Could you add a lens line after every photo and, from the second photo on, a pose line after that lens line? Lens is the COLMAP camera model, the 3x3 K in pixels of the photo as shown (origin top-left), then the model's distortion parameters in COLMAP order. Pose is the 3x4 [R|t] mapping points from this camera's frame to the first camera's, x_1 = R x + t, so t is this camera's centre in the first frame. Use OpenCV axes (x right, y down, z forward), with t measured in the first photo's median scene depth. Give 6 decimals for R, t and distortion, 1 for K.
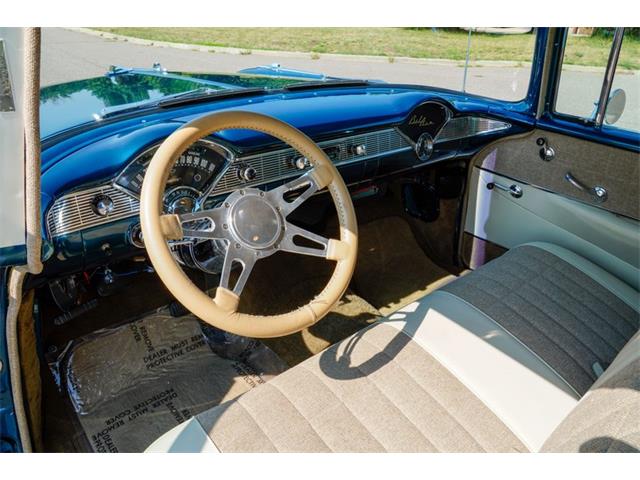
lens RADIAL K [[476.6, 0, 322.0], [0, 476.6, 232.2], [0, 0, 1]] dist [-0.129844, 0.094460]
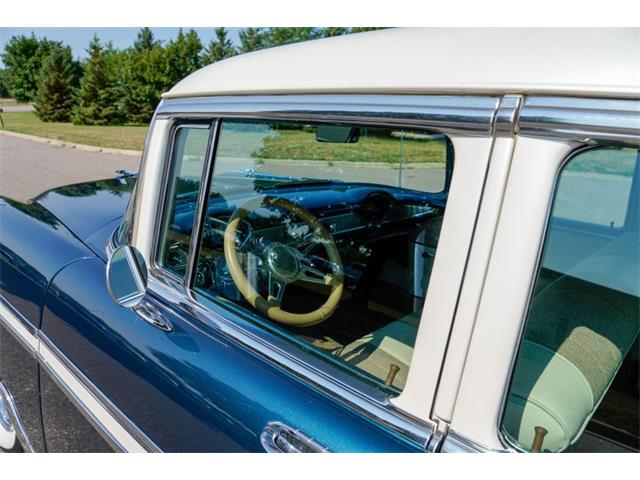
lens RADIAL K [[476.6, 0, 322.0], [0, 476.6, 232.2], [0, 0, 1]] dist [-0.129844, 0.094460]
pose [[0.992244, -0.023630, 0.122035, -0.097371], [0.048607, 0.977351, -0.205967, 0.105699], [-0.114404, 0.210301, 0.970920, -0.298734]]
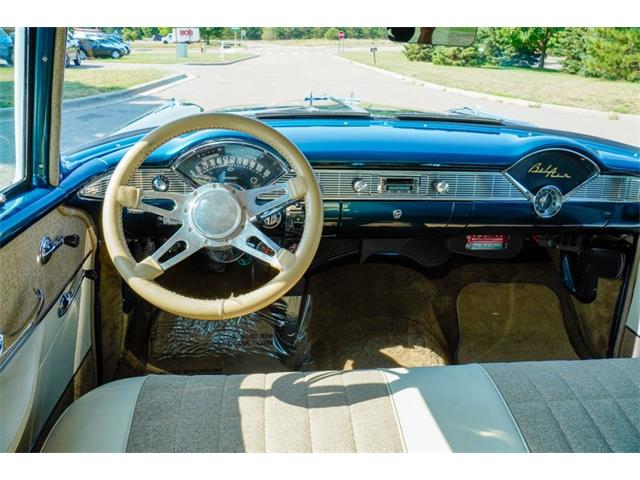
lens RADIAL K [[476.6, 0, 322.0], [0, 476.6, 232.2], [0, 0, 1]] dist [-0.129844, 0.094460]
pose [[0.825936, 0.203152, -0.525889, 0.302954], [-0.252523, 0.967319, -0.022923, -0.008571], [0.504046, 0.151733, 0.850244, 0.101035]]
